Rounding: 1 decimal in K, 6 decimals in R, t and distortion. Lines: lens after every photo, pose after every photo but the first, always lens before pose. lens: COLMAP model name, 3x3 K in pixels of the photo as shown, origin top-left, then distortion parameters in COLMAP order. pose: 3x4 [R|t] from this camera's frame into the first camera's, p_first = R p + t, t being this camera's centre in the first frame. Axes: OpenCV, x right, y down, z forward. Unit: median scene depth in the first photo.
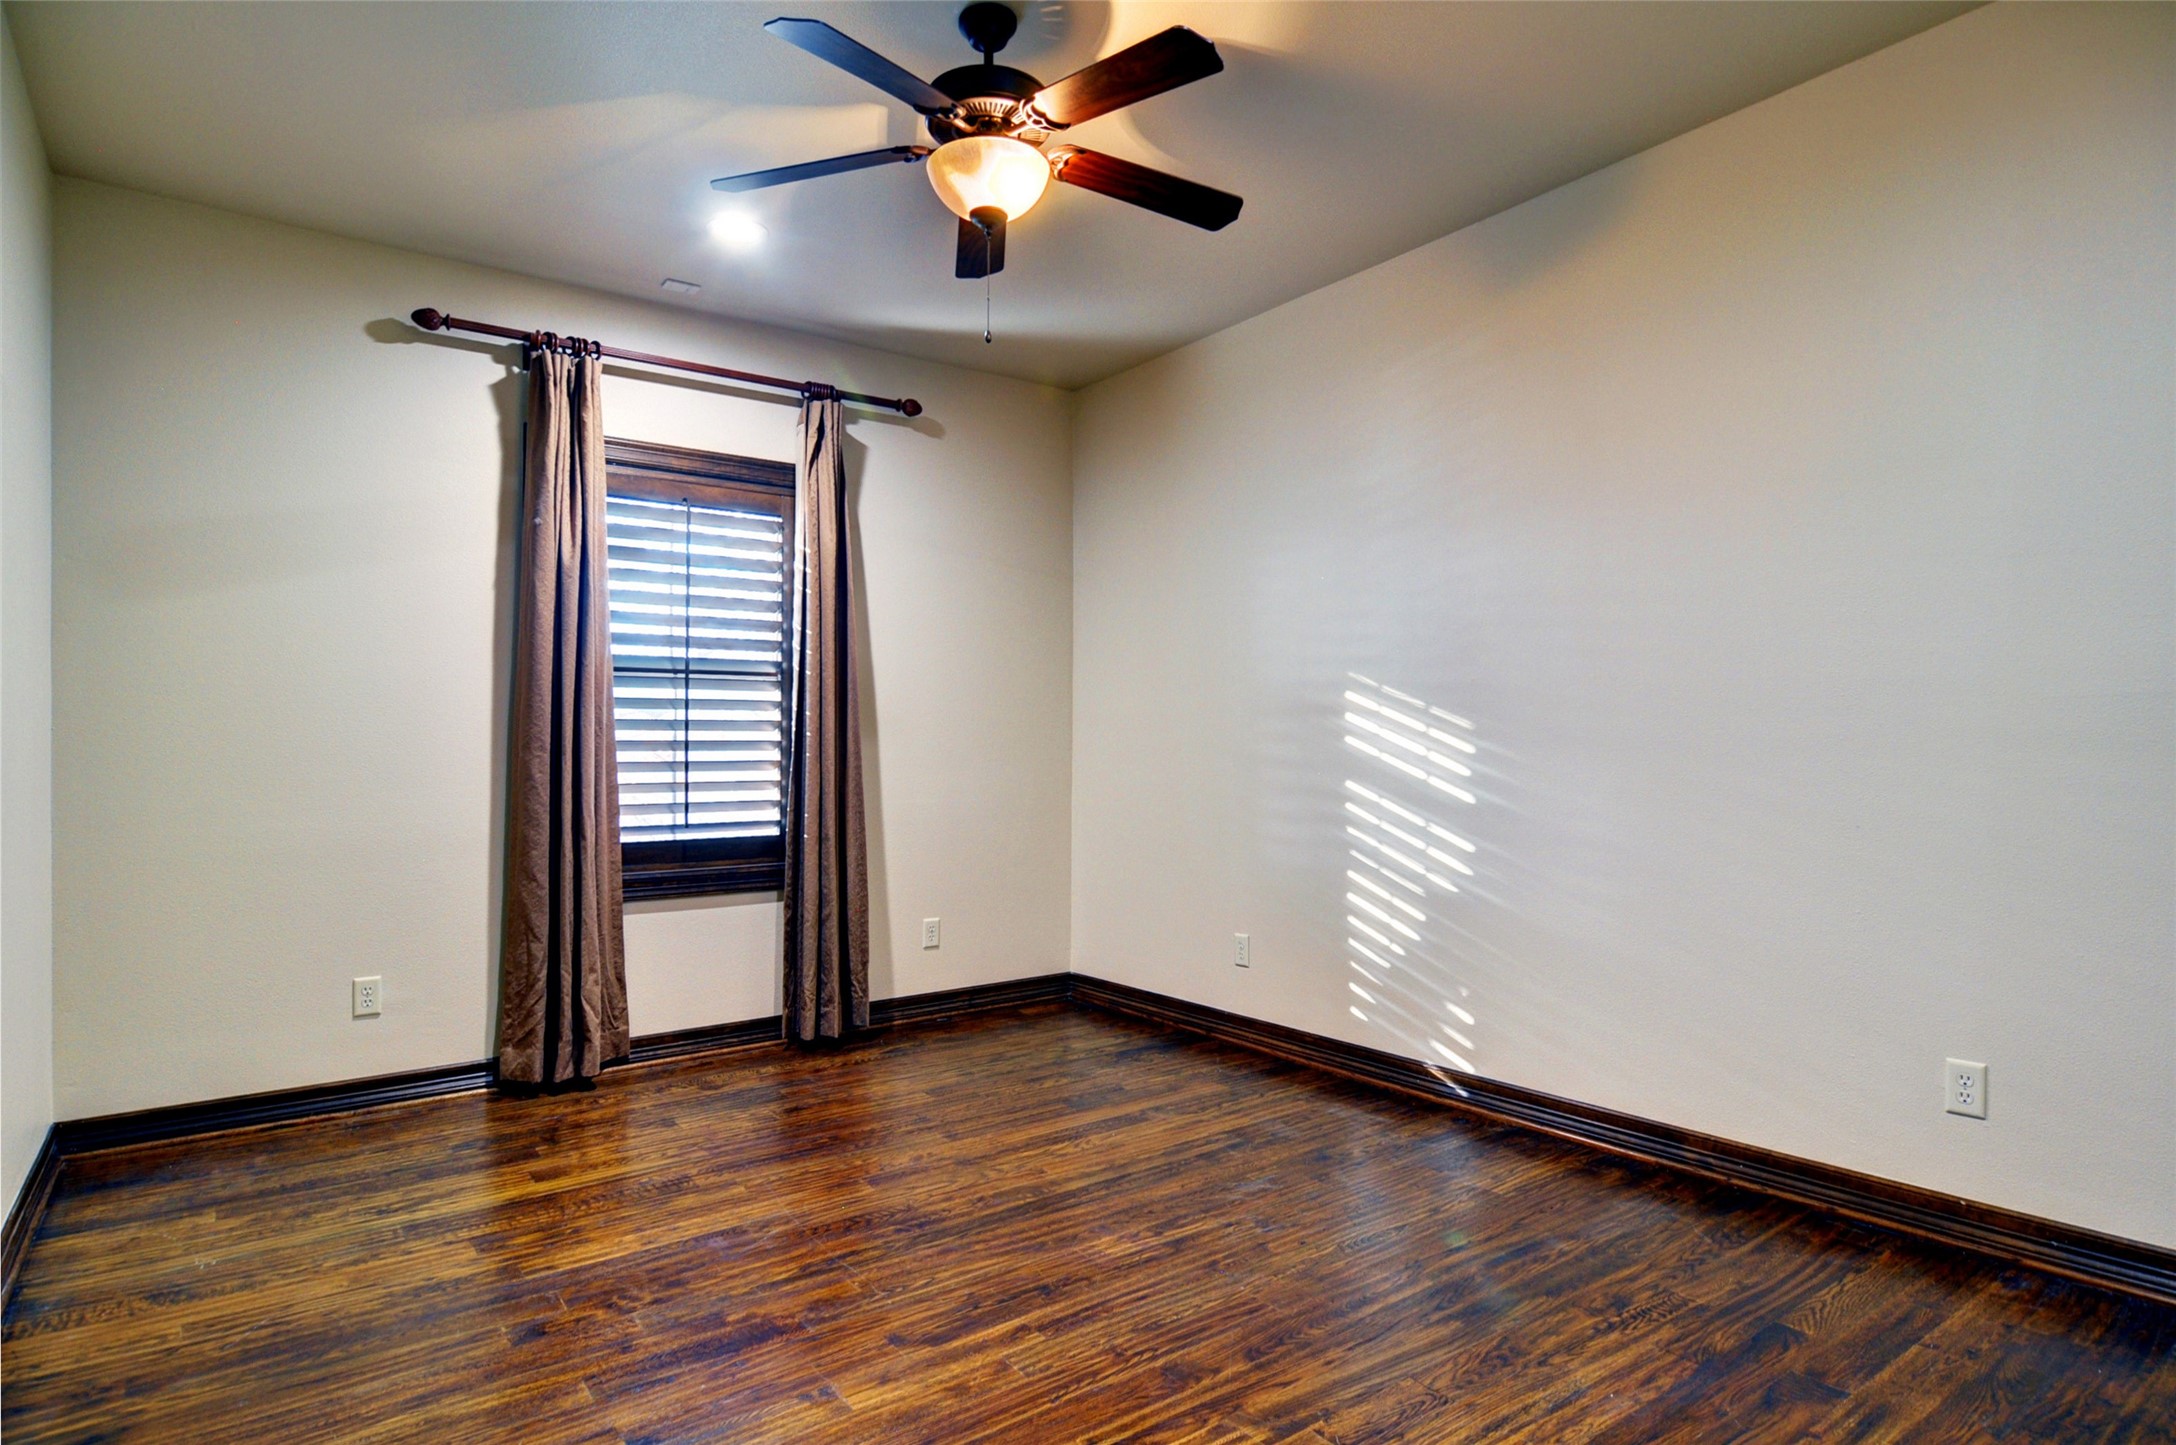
lens RADIAL K [[837.1, 0, 1086.8], [0, 837.1, 729.7], [0, 0, 1]] dist [0.003015, 0.000032]
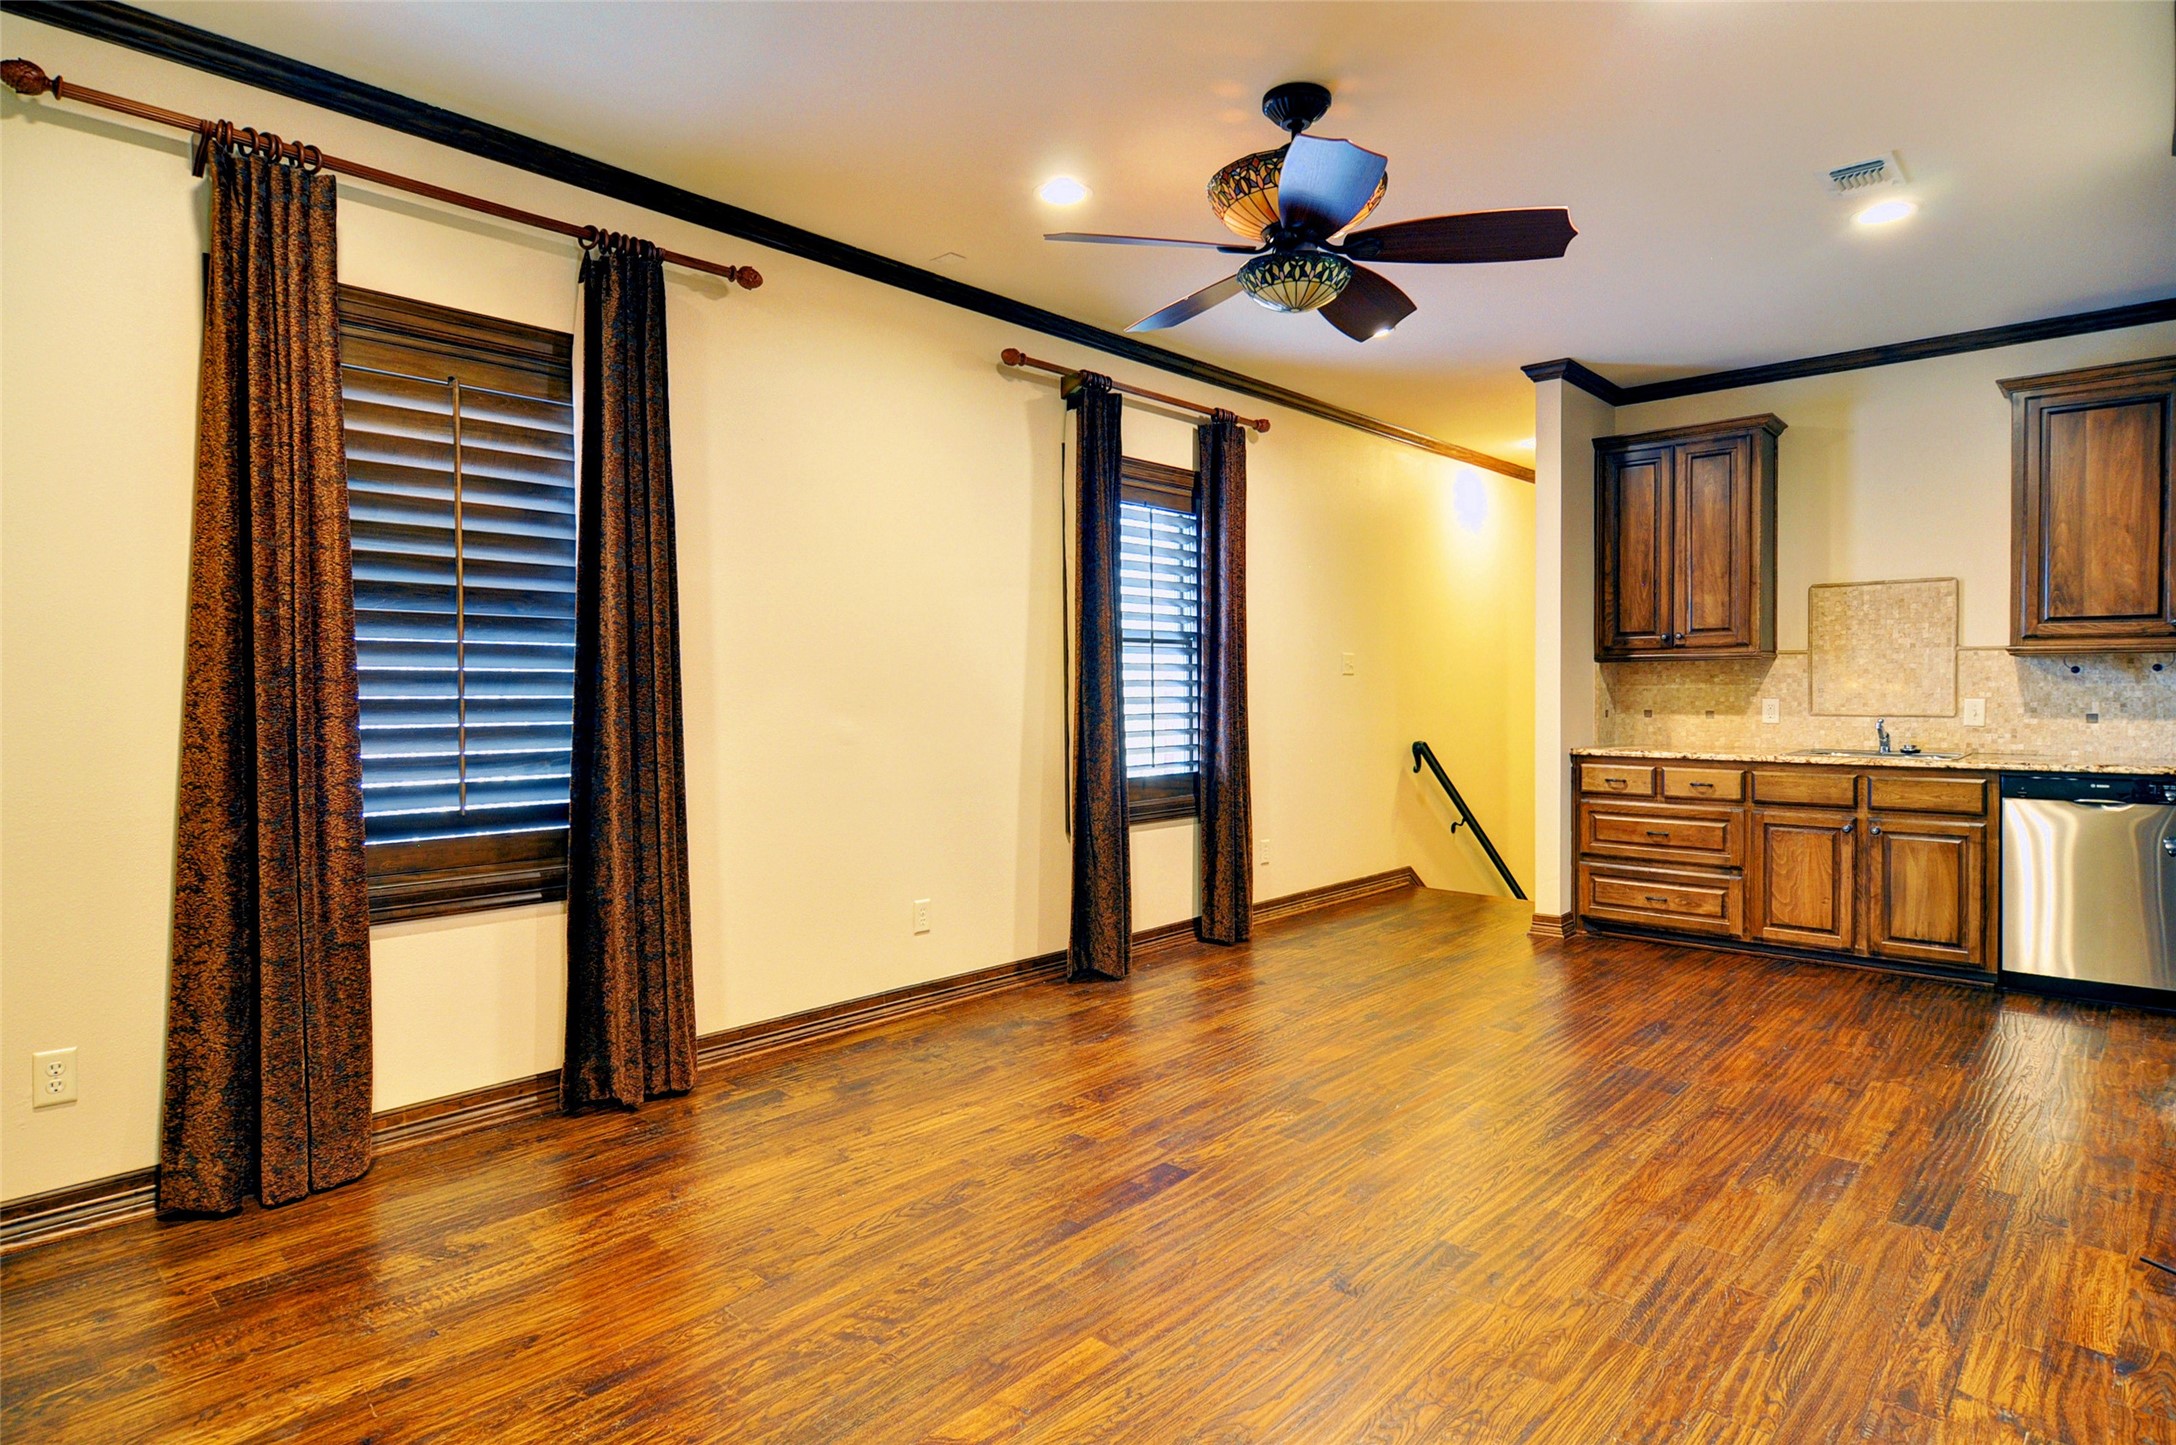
lens RADIAL K [[1162.4, 0, 1089.1], [0, 1162.4, 714.6], [0, 0, 1]] dist [-0.005832, -0.000823]
pose [[0.944886, -0.018043, 0.326901, -0.526594], [0.009355, 0.999560, 0.028130, -0.004389], [-0.327265, -0.023522, 0.944640, -0.278940]]
